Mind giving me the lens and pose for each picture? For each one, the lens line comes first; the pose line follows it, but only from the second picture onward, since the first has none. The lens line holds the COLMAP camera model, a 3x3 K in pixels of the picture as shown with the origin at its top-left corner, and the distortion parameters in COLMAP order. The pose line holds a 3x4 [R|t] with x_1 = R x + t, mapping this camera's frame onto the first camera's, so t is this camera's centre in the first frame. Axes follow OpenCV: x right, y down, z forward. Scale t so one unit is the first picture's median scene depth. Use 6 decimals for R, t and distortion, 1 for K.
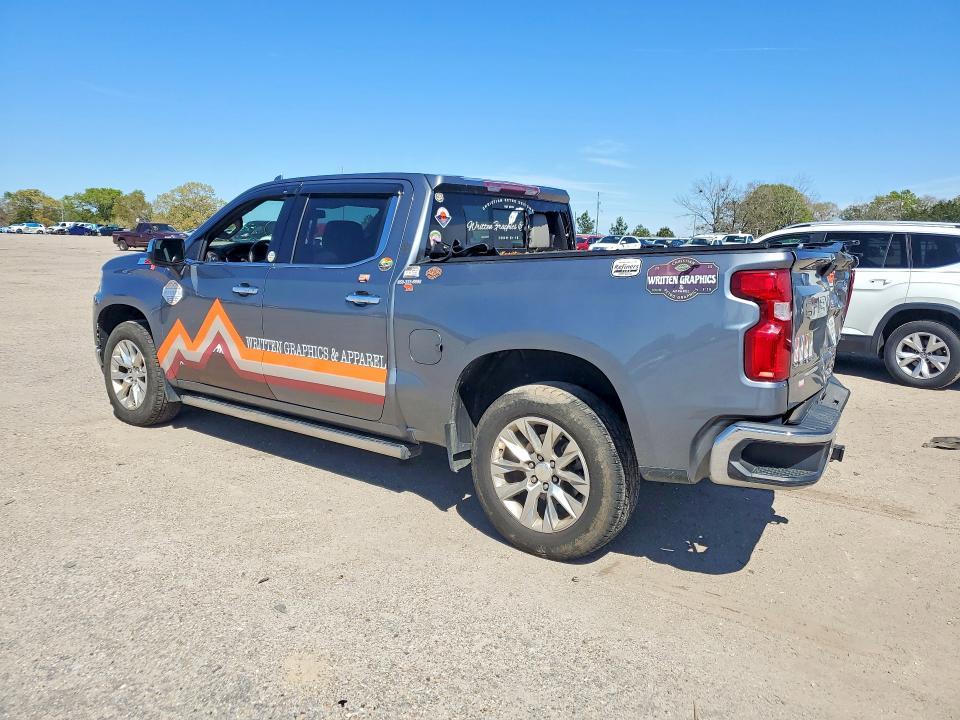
lens RADIAL K [[737.5, 0, 472.8], [0, 737.5, 350.3], [0, 0, 1]] dist [0.030707, -0.008574]
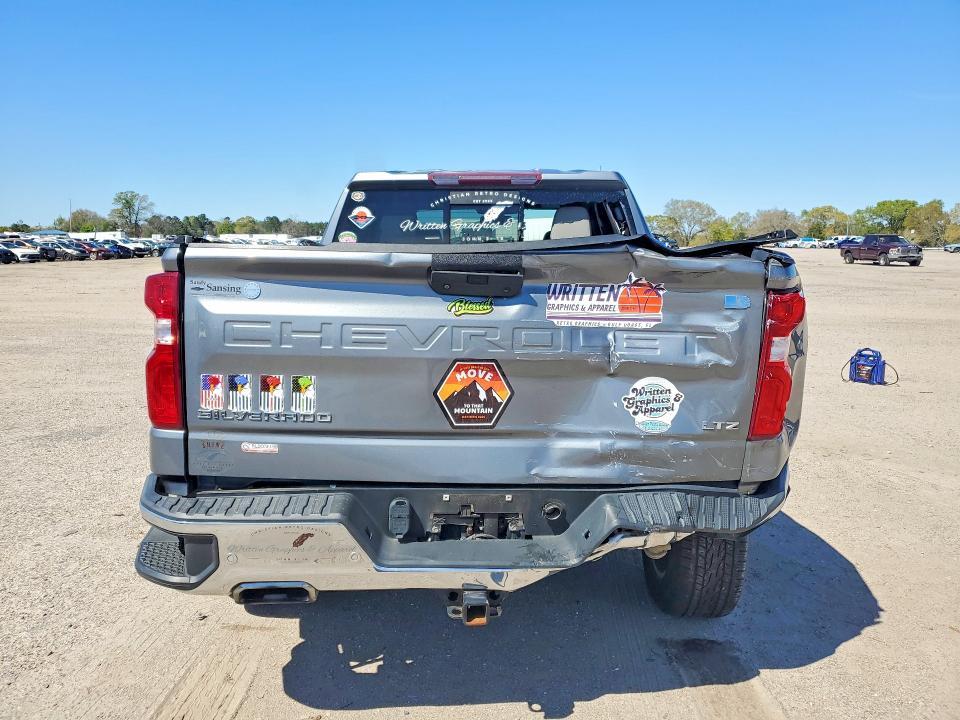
lens RADIAL K [[737.5, 0, 475.1], [0, 737.5, 359.0], [0, 0, 1]] dist [0.030707, -0.008574]
pose [[0.563530, 0.113744, -0.818228, 0.700942], [-0.119081, 0.991316, 0.055792, -0.060795], [0.817468, 0.065995, 0.572181, 0.504138]]
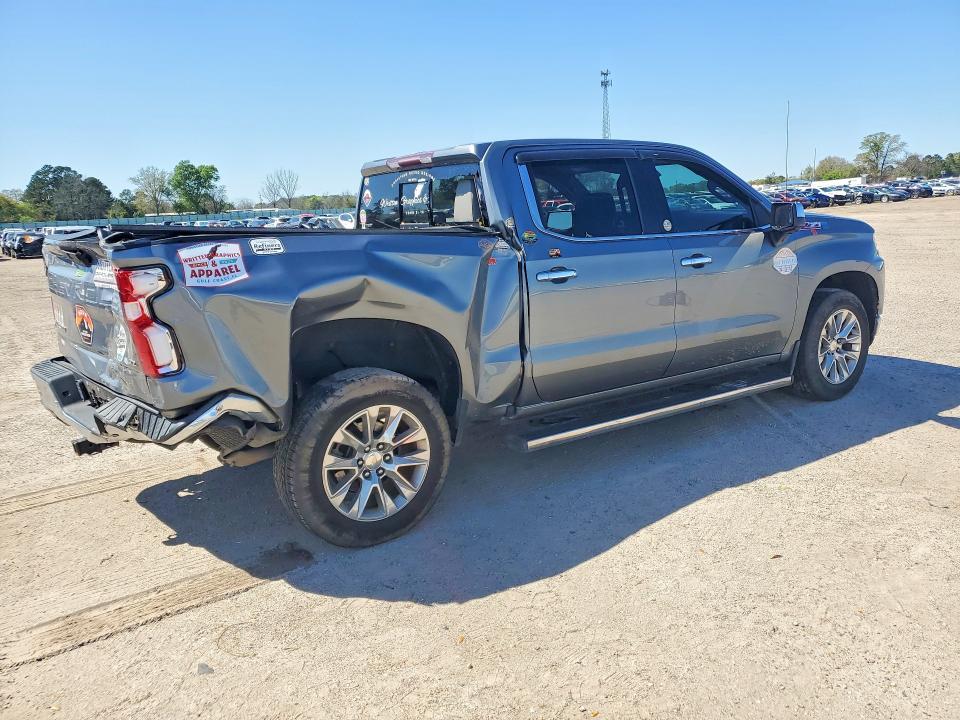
lens RADIAL K [[752.6, 0, 482.0], [0, 752.6, 363.7], [0, 0, 1]] dist [0.013470, 0.002618]
pose [[-0.307972, 0.193292, -0.931553, 0.931895], [-0.102241, 0.966750, 0.234396, -0.191508], [0.945886, 0.167430, -0.277970, 1.325934]]
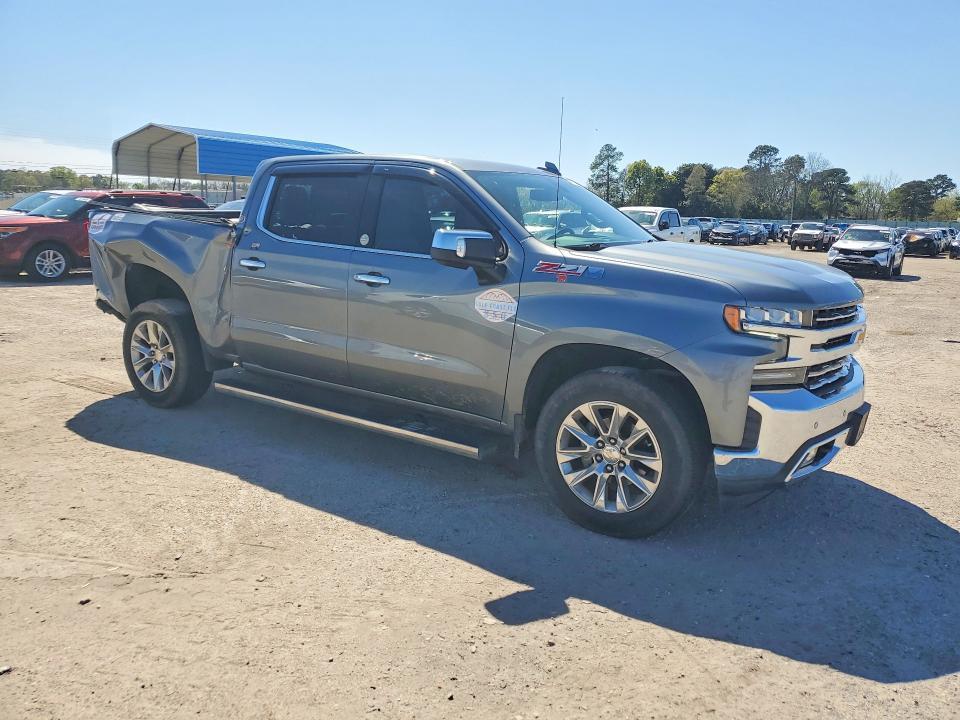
lens RADIAL K [[737.5, 0, 480.4], [0, 737.5, 367.1], [0, 0, 1]] dist [0.030707, -0.008574]
pose [[-0.996977, -0.034615, -0.069561, -0.119444], [-0.056788, 0.935659, 0.348306, -0.340785], [0.053029, 0.351204, -0.934796, 2.171543]]
